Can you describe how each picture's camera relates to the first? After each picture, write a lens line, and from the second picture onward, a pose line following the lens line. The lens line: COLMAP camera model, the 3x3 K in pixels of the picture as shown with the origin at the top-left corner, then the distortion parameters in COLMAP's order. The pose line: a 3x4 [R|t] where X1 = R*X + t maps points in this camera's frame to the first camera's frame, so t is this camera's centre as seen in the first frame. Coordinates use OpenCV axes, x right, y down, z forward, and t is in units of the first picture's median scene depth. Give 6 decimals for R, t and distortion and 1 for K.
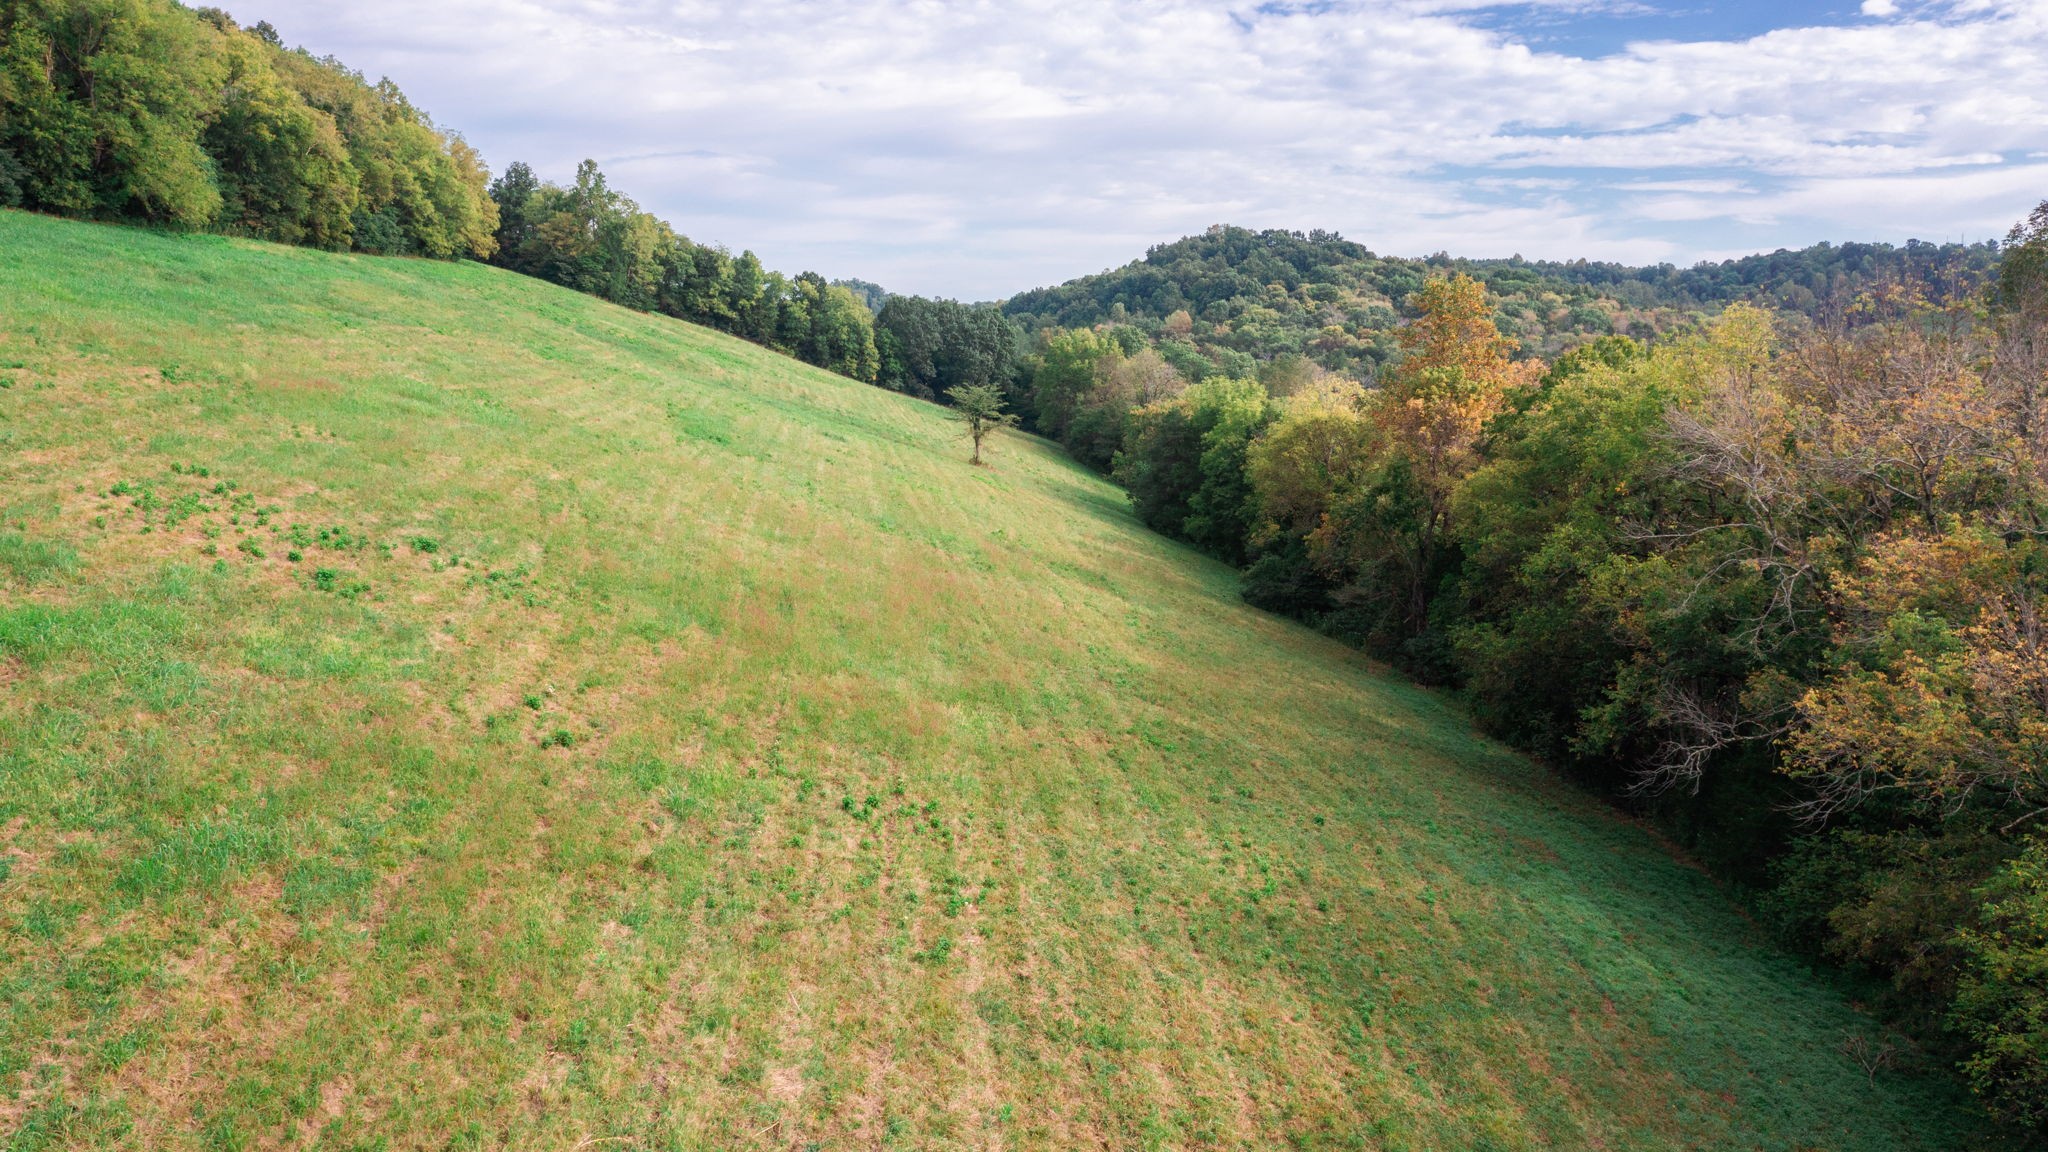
lens RADIAL K [[1618.6, 0, 1026.4], [0, 1618.6, 510.1], [0, 0, 1]] dist [-0.018315, 0.002782]
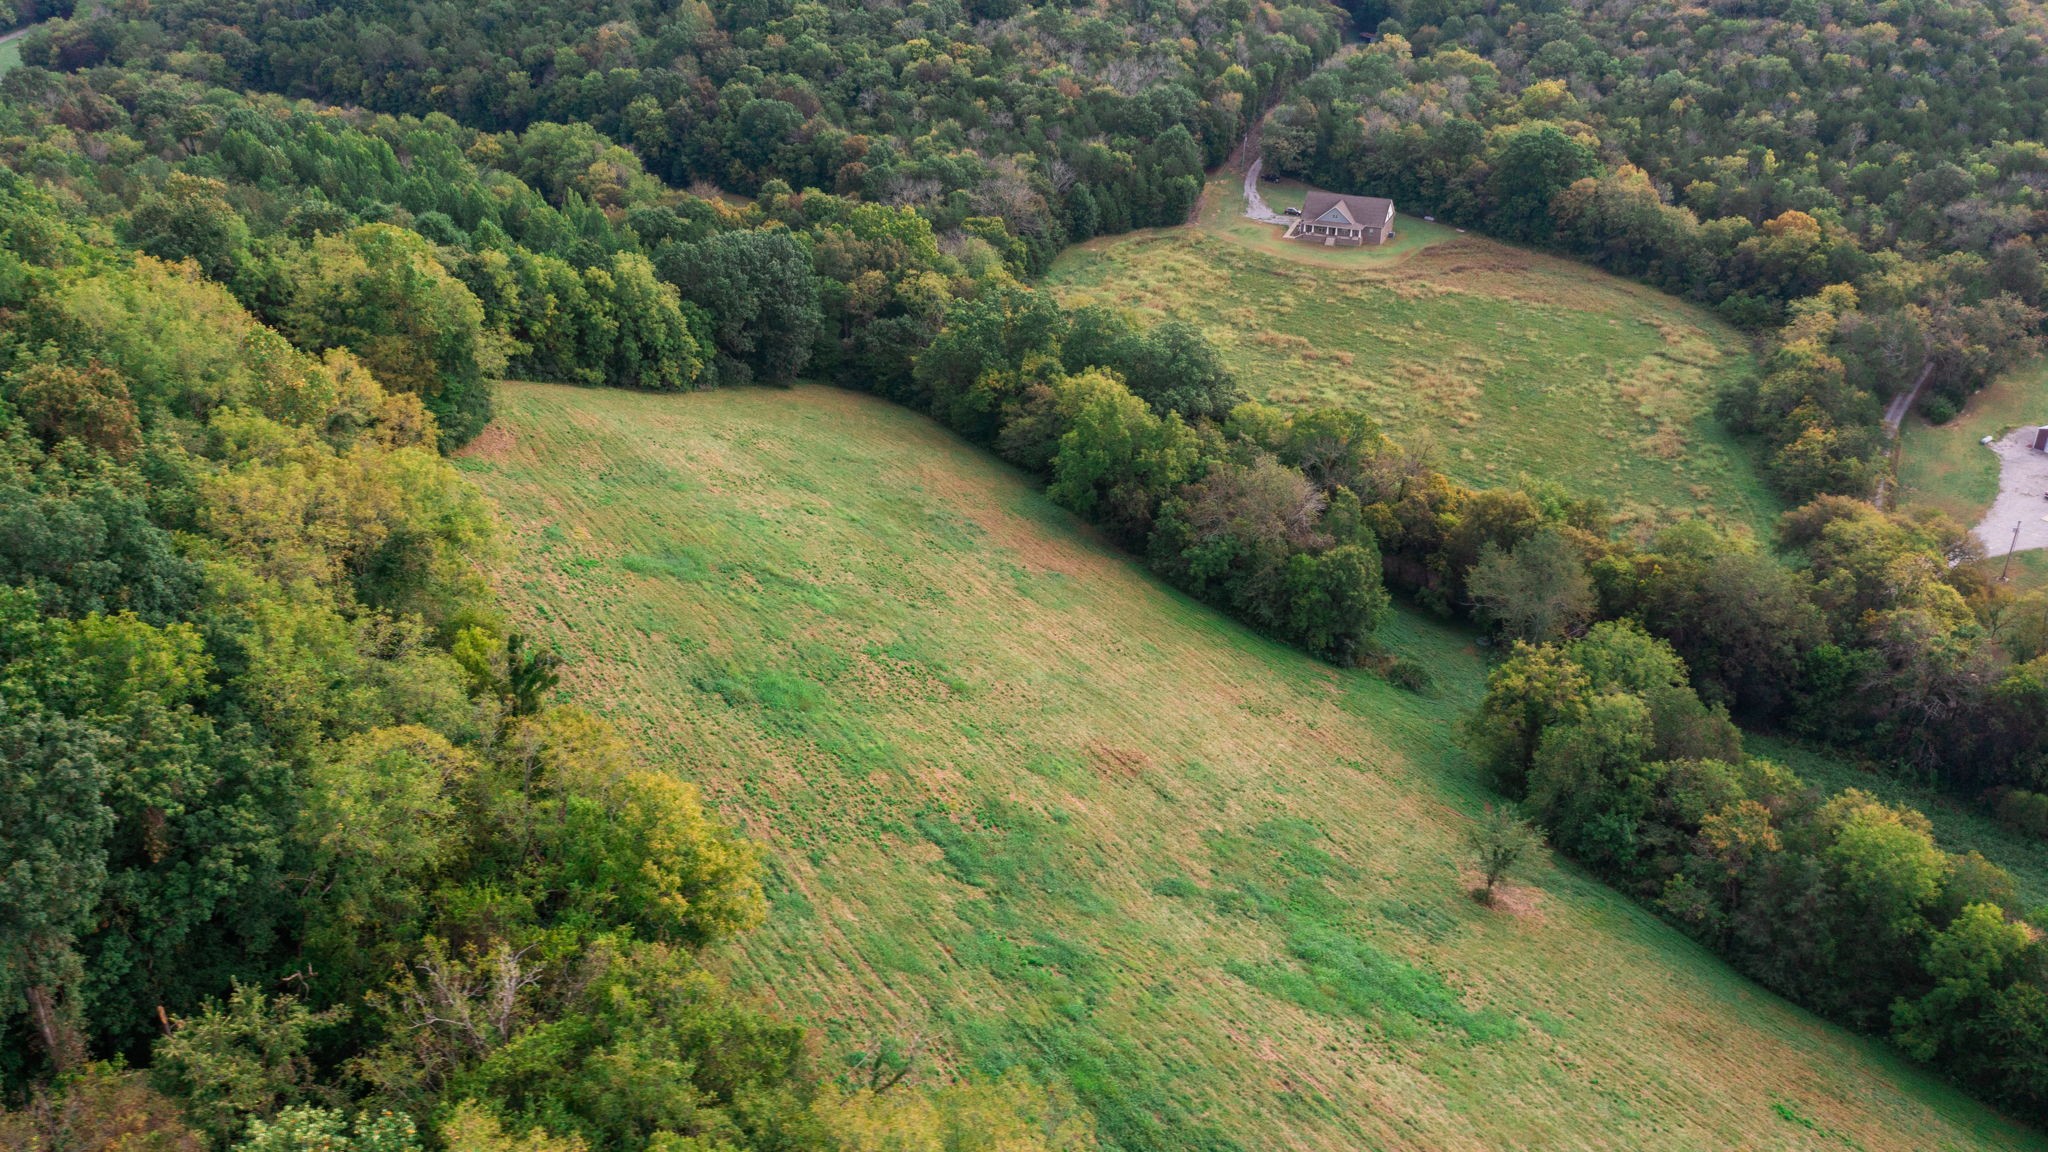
lens RADIAL K [[1618.6, 0, 1024.6], [0, 1618.6, 568.4], [0, 0, 1]] dist [-0.018315, 0.002782]
pose [[0.877774, -0.216013, 0.427612, -0.387075], [0.046206, 0.926589, 0.373227, -0.352035], [-0.476842, -0.307851, 0.823316, 0.369660]]
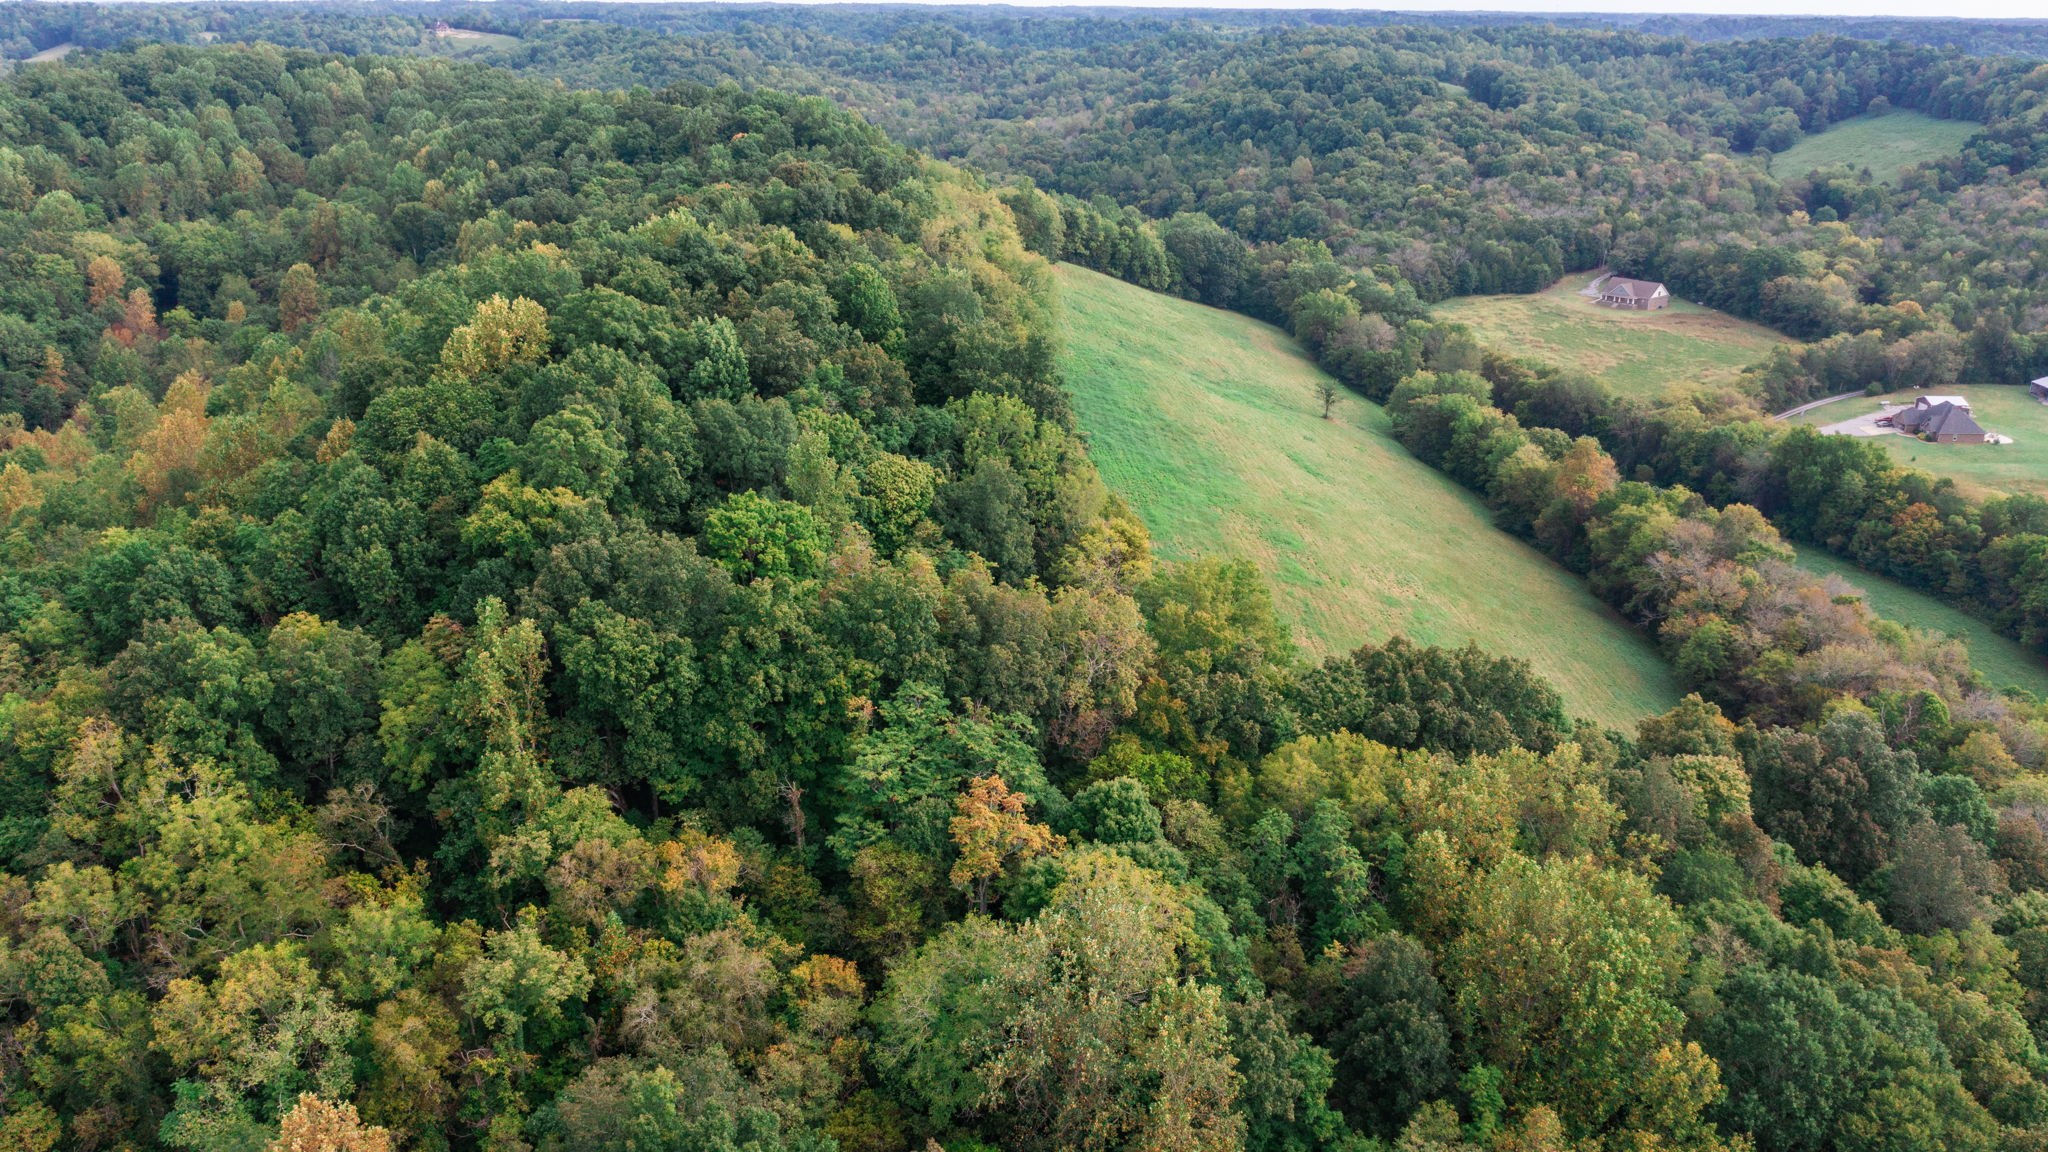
lens RADIAL K [[1618.6, 0, 1030.6], [0, 1618.6, 572.2], [0, 0, 1]] dist [-0.018315, 0.002782]
pose [[0.999918, 0.002854, 0.012512, -0.318488], [-0.005712, 0.972045, 0.234725, -0.234813], [-0.011492, -0.234777, 0.971981, -0.776915]]
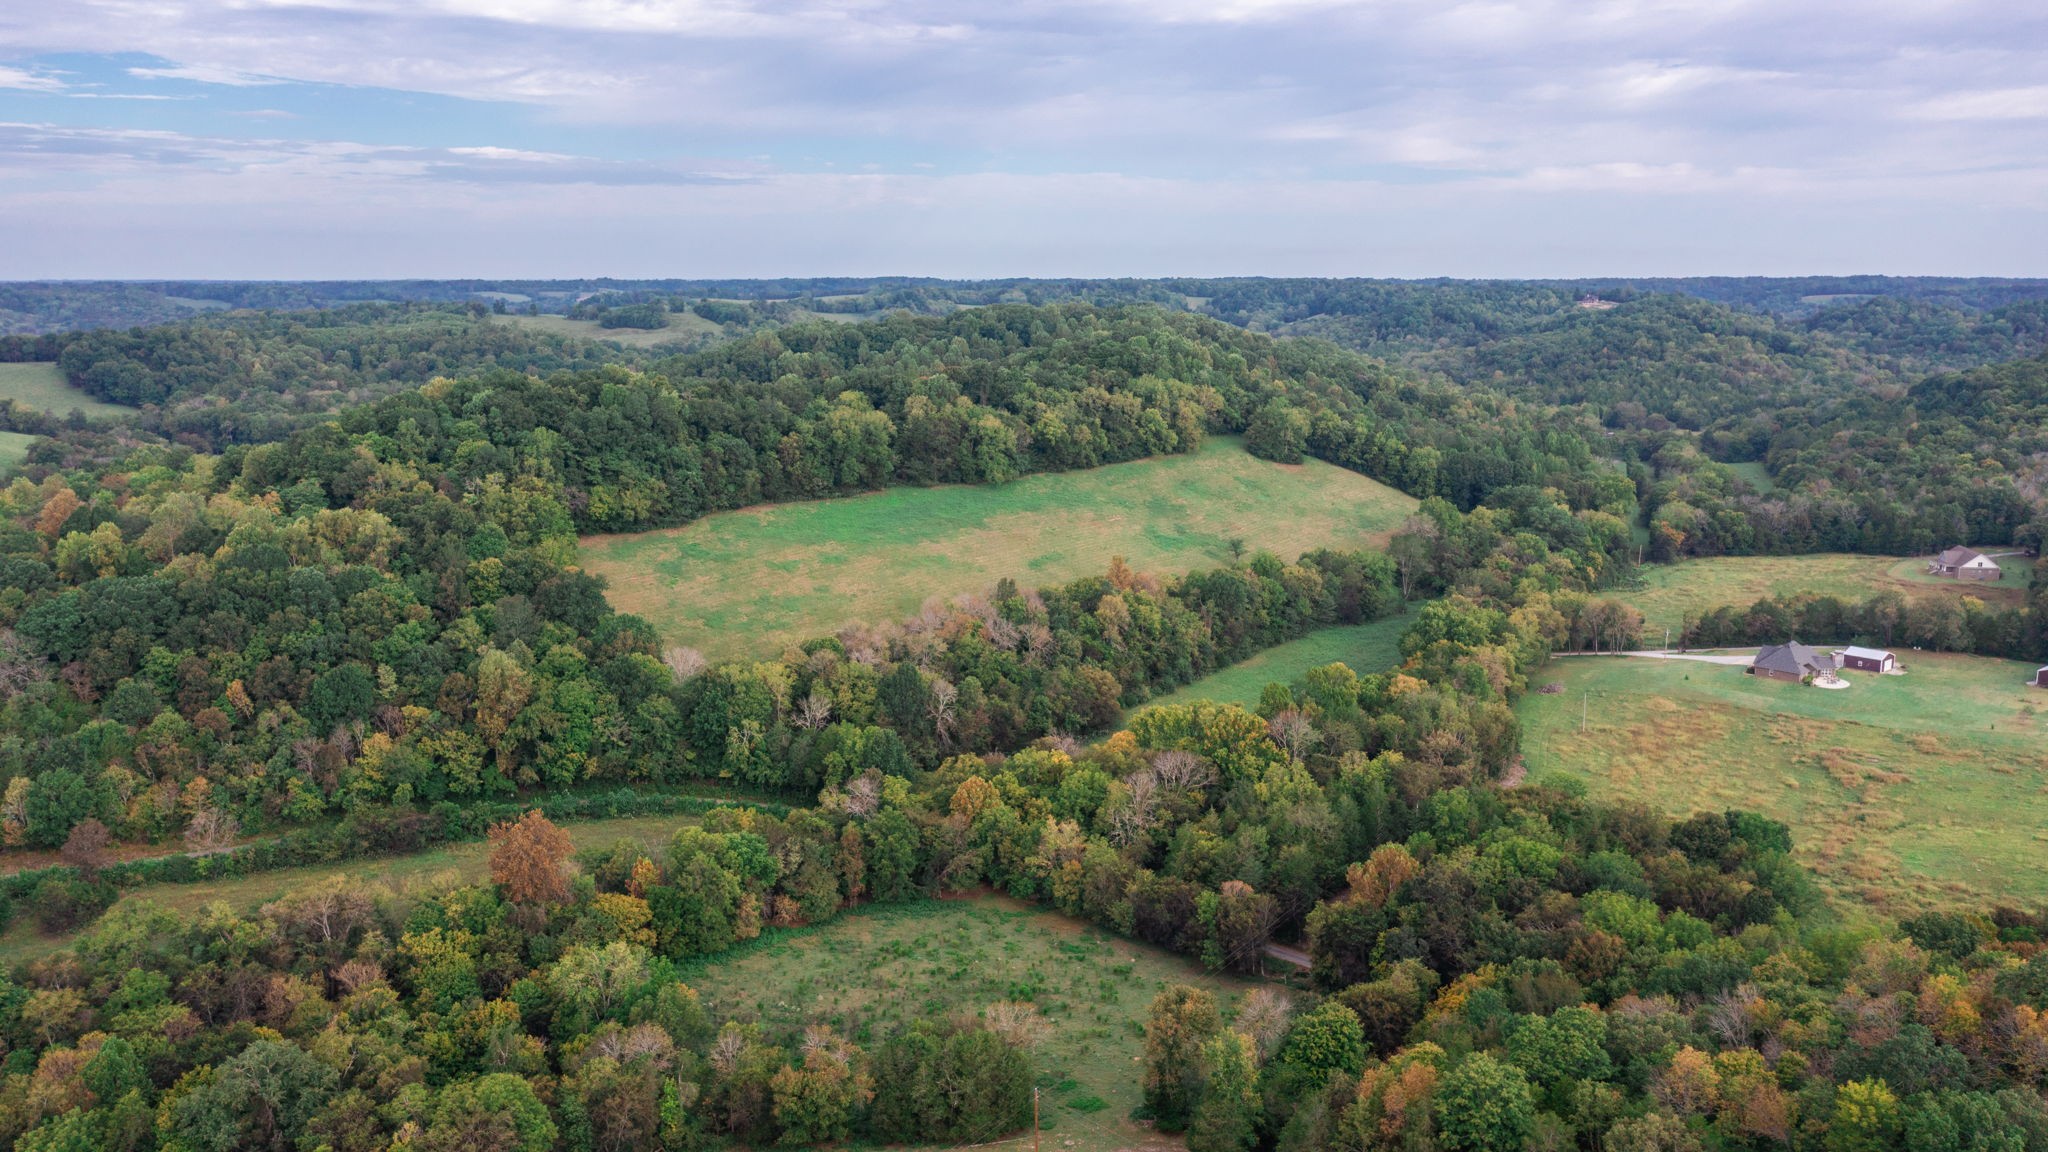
lens RADIAL K [[1618.6, 0, 1028.1], [0, 1618.6, 607.5], [0, 0, 1]] dist [-0.018315, 0.002782]
pose [[0.670742, 0.145818, -0.727215, 1.303956], [-0.072398, 0.988673, 0.131468, -0.219848], [0.738149, -0.035532, 0.673702, -0.860052]]
